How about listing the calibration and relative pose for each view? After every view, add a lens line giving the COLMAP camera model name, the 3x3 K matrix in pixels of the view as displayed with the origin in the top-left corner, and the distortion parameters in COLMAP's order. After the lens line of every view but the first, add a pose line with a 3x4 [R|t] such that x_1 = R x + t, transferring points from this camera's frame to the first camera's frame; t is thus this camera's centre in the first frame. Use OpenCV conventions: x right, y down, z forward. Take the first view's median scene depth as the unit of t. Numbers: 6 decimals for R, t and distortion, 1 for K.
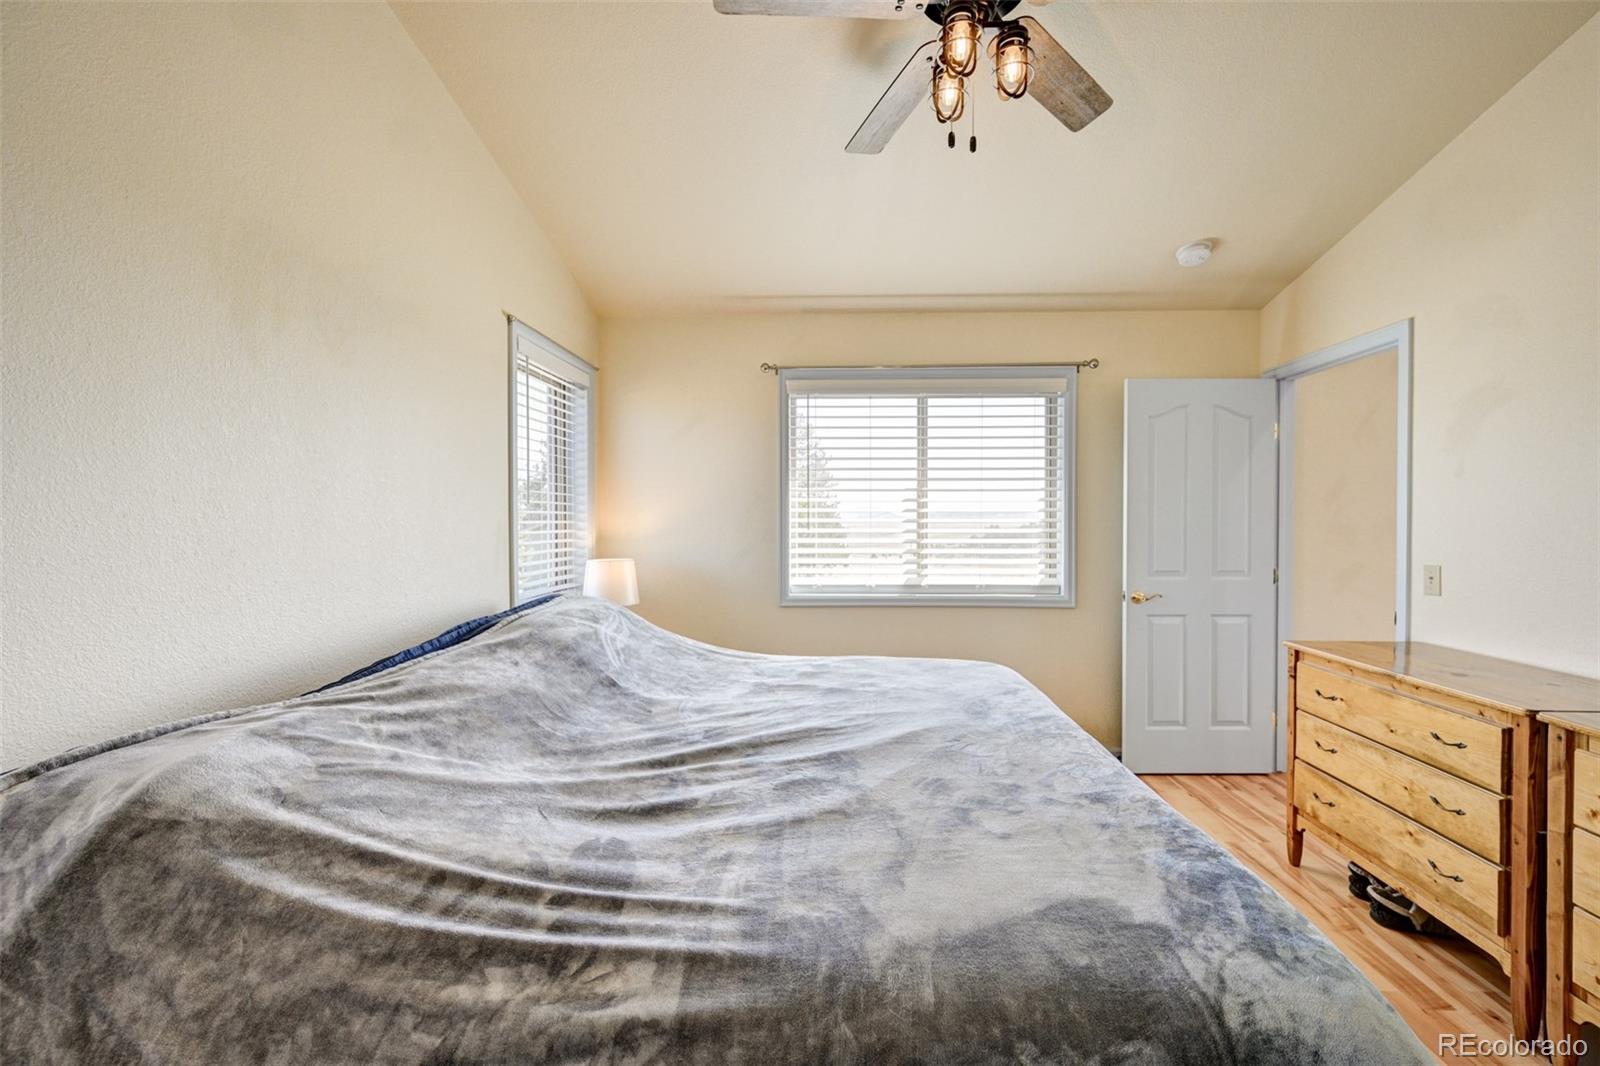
lens RADIAL K [[643.6, 0, 807.3], [0, 643.6, 526.6], [0, 0, 1]] dist [0.000230, -0.000885]
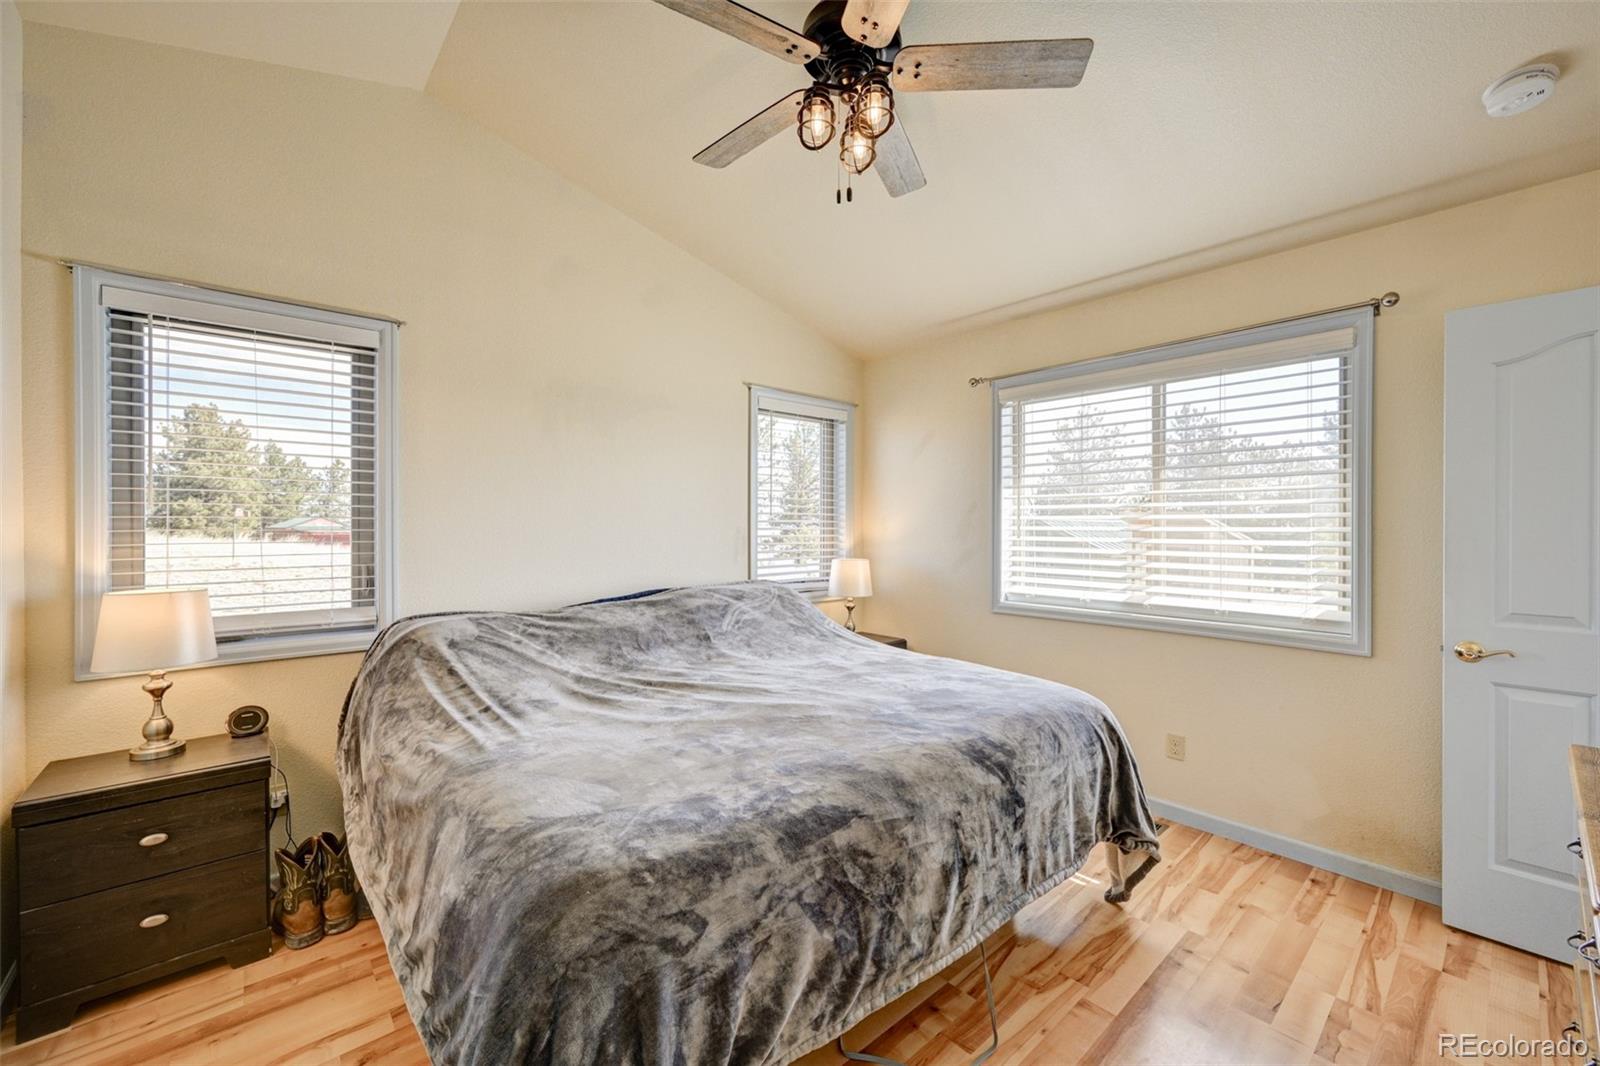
lens RADIAL K [[643.6, 0, 812.7], [0, 643.6, 523.2], [0, 0, 1]] dist [0.000230, -0.000885]
pose [[0.686380, -0.000868, -0.727243, 0.523671], [-0.011117, 0.999870, -0.011686, -0.002176], [0.727158, 0.016106, 0.686281, 0.095144]]
